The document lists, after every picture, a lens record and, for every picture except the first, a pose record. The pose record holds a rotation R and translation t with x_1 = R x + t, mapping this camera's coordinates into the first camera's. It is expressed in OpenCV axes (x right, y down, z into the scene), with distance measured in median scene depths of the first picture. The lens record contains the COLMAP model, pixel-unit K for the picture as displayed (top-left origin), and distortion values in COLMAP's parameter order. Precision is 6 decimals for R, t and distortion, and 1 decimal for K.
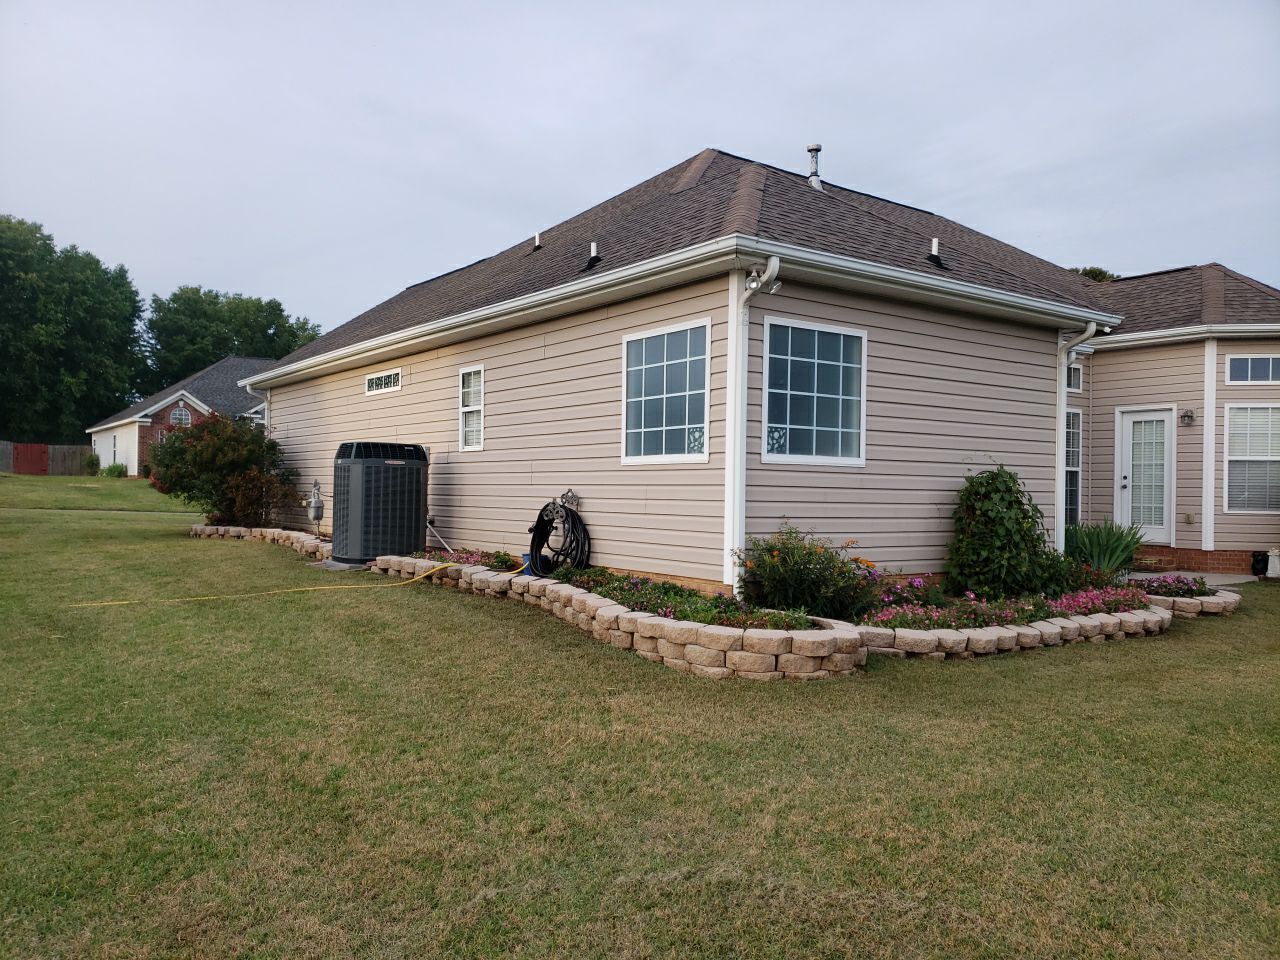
lens RADIAL K [[994.4, 0, 638.4], [0, 994.4, 477.9], [0, 0, 1]] dist [0.040503, -0.010599]
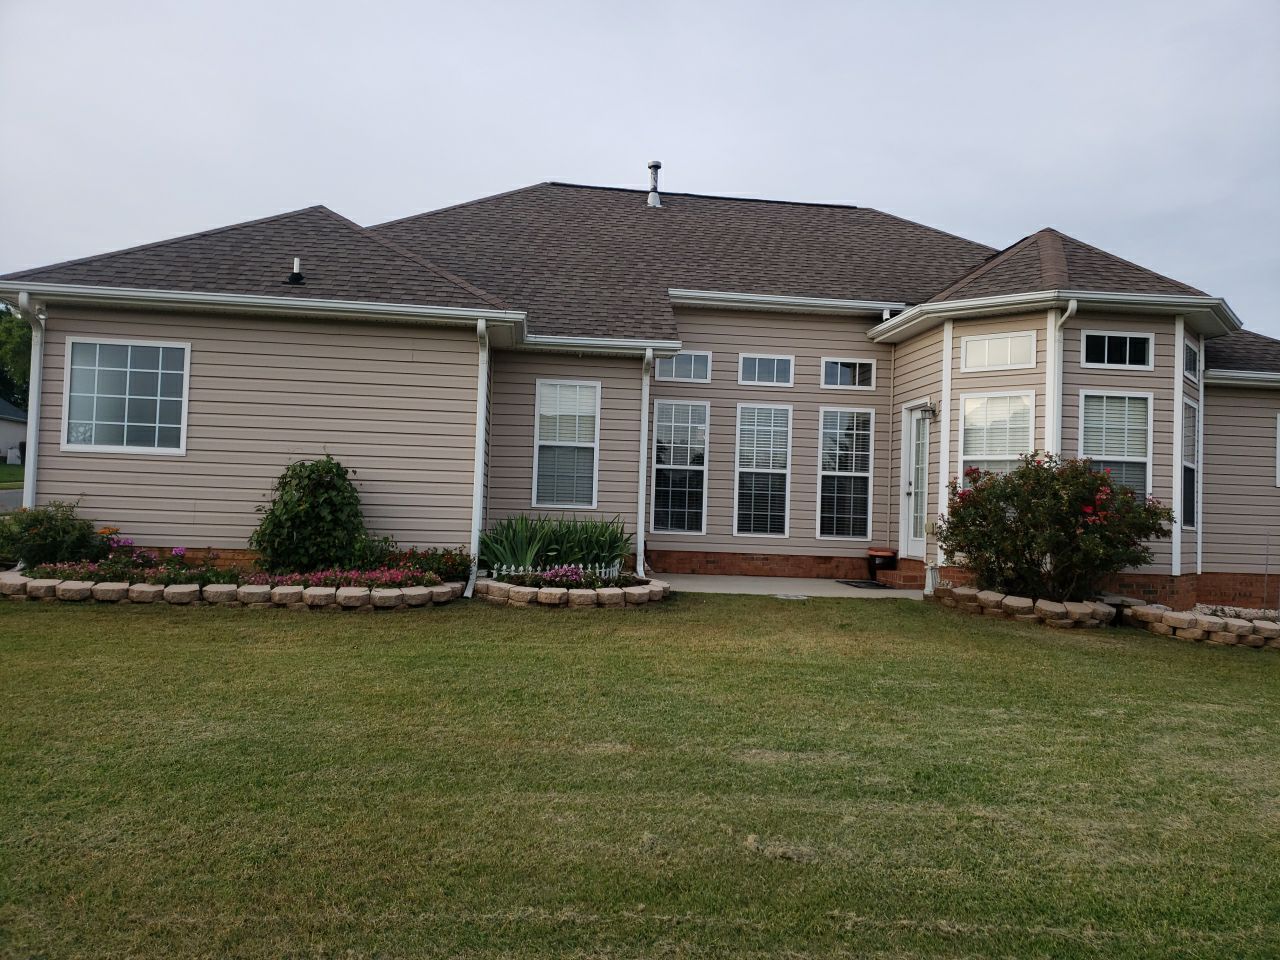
lens RADIAL K [[994.4, 0, 638.3], [0, 994.4, 483.3], [0, 0, 1]] dist [0.040503, -0.010599]
pose [[0.866048, -0.000564, -0.499960, 0.817964], [-0.013786, 0.999592, -0.025007, 0.028180], [0.499770, 0.028549, 0.865687, 0.141127]]
